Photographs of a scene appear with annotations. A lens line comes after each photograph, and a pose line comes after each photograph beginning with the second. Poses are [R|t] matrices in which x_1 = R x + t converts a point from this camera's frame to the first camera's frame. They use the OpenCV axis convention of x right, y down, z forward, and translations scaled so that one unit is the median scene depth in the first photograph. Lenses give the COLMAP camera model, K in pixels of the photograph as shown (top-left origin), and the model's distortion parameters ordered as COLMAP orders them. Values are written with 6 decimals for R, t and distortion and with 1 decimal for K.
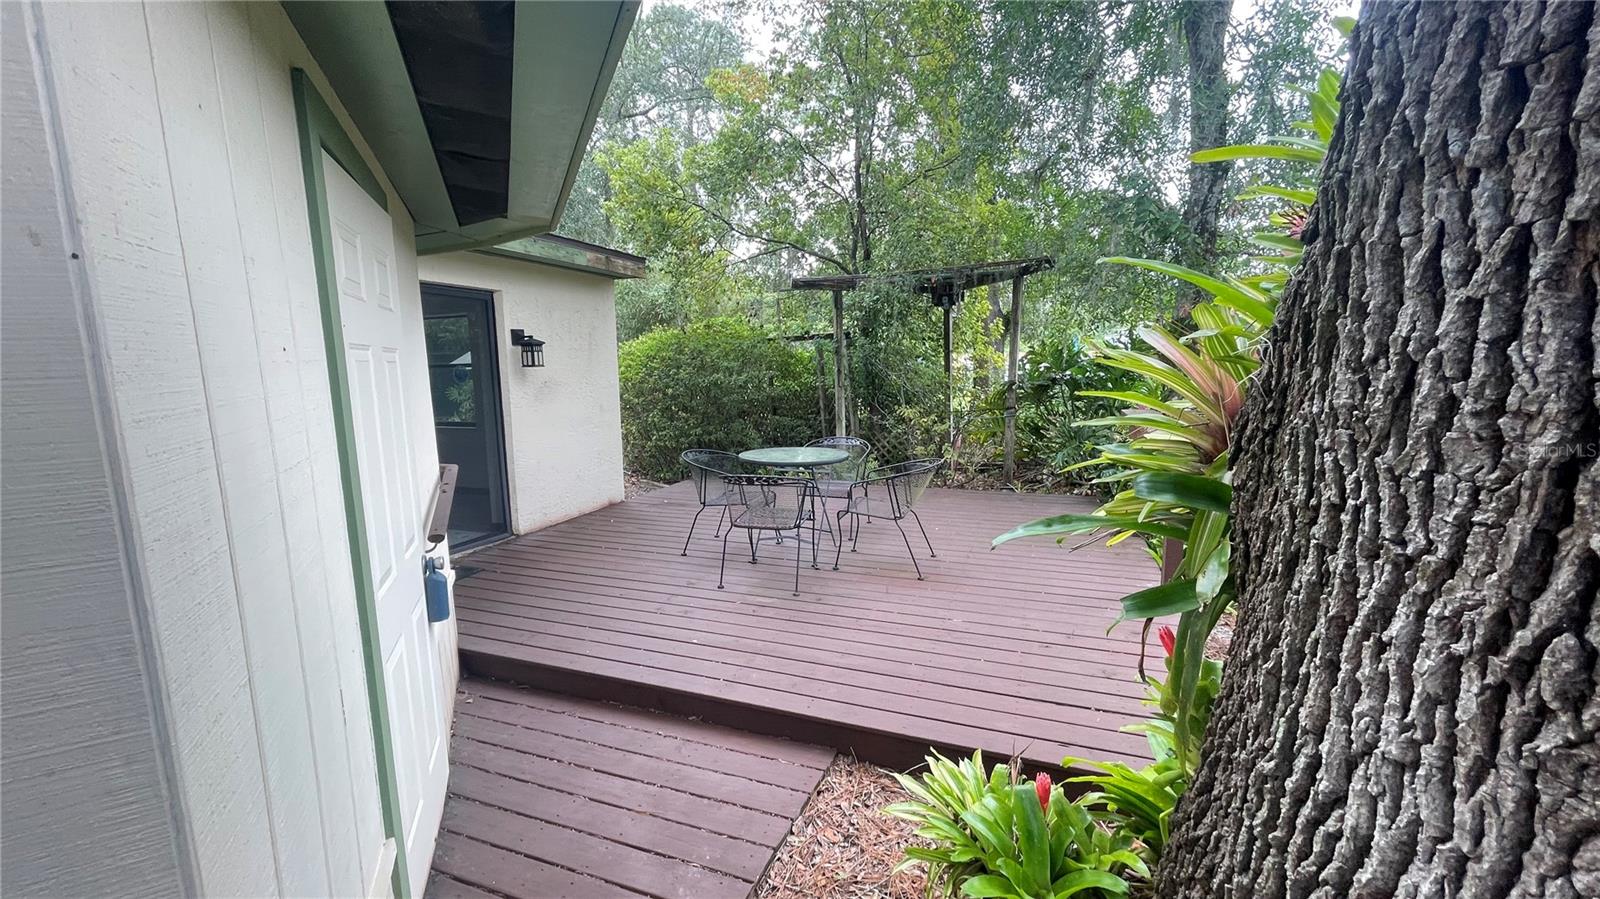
lens RADIAL K [[633.4, 0, 796.4], [0, 633.4, 456.1], [0, 0, 1]] dist [0.001412, 0.000048]
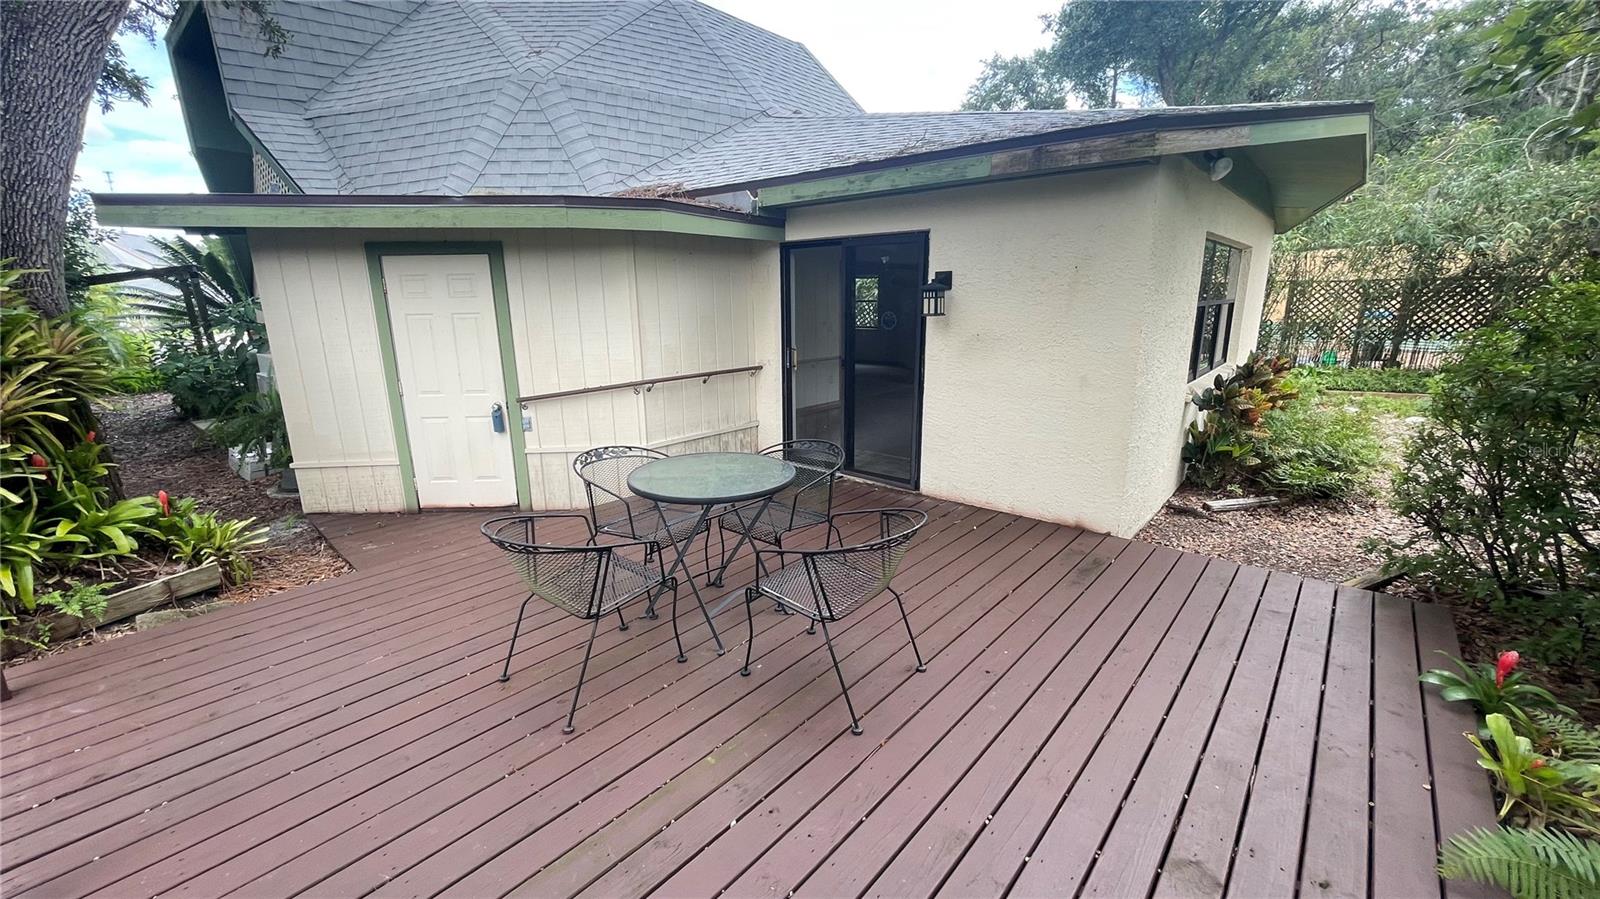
lens RADIAL K [[641.9, 0, 792.6], [0, 641.9, 454.0], [0, 0, 1]] dist [-0.008597, 0.004115]
pose [[-0.351499, 0.243556, -0.903952, 0.435687], [-0.118181, 0.946298, 0.300920, -0.177825], [0.928699, 0.212603, -0.303839, 0.987228]]
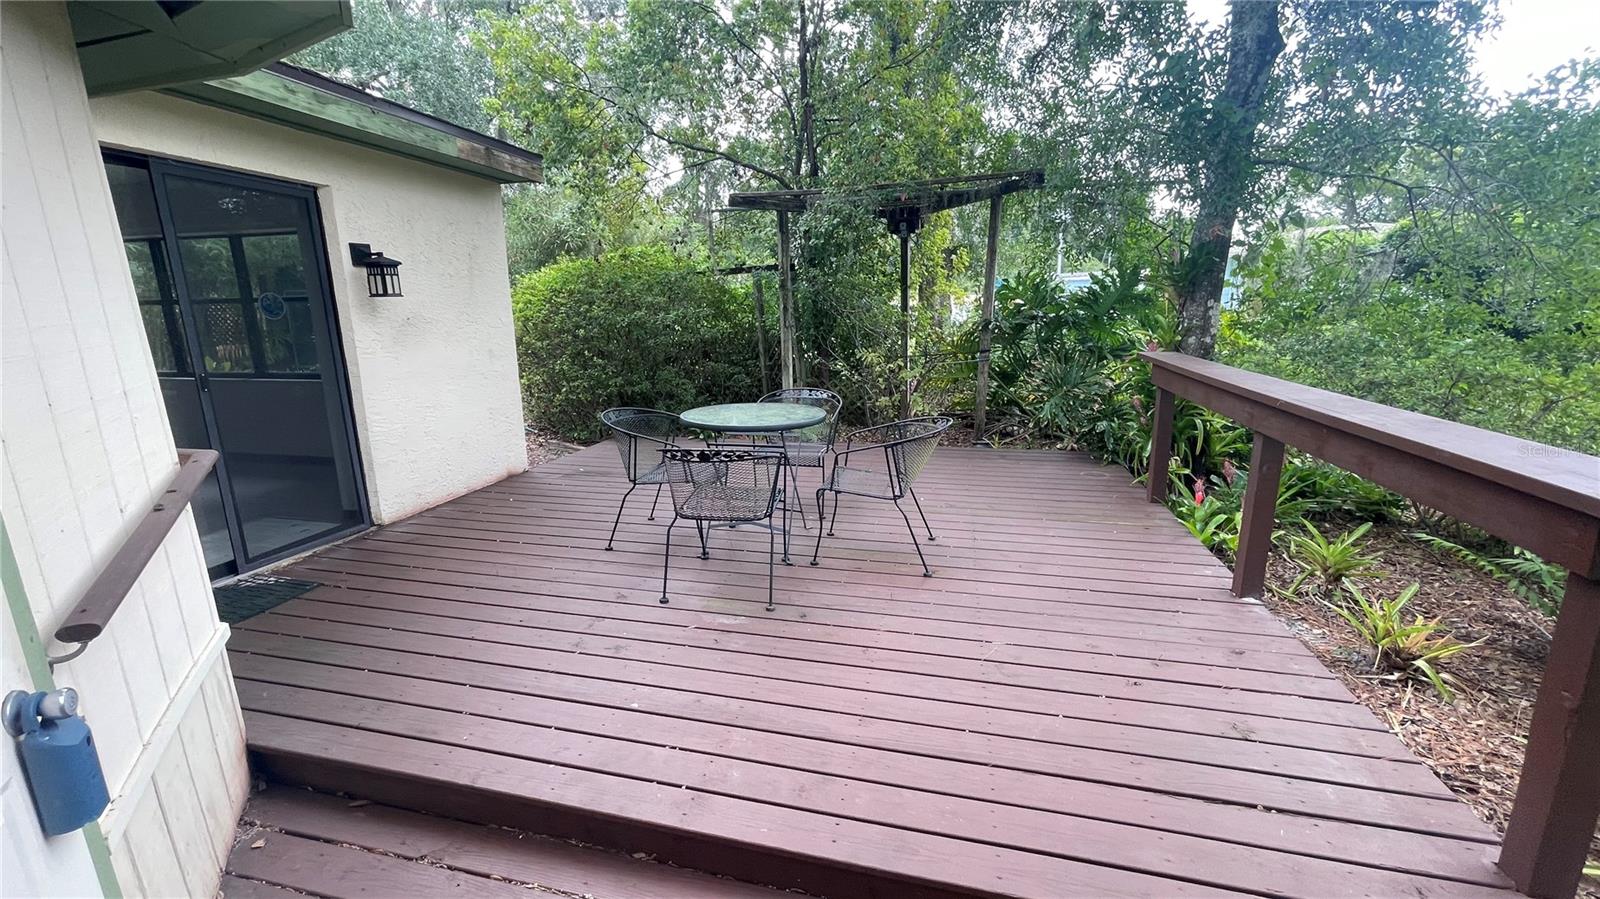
lens RADIAL K [[641.9, 0, 792.6], [0, 641.9, 454.0], [0, 0, 1]] dist [-0.008597, 0.004115]
pose [[0.993211, -0.023444, 0.113942, -0.035645], [0.014262, 0.996633, 0.080739, -0.012141], [-0.115451, -0.078566, 0.990201, 0.180349]]
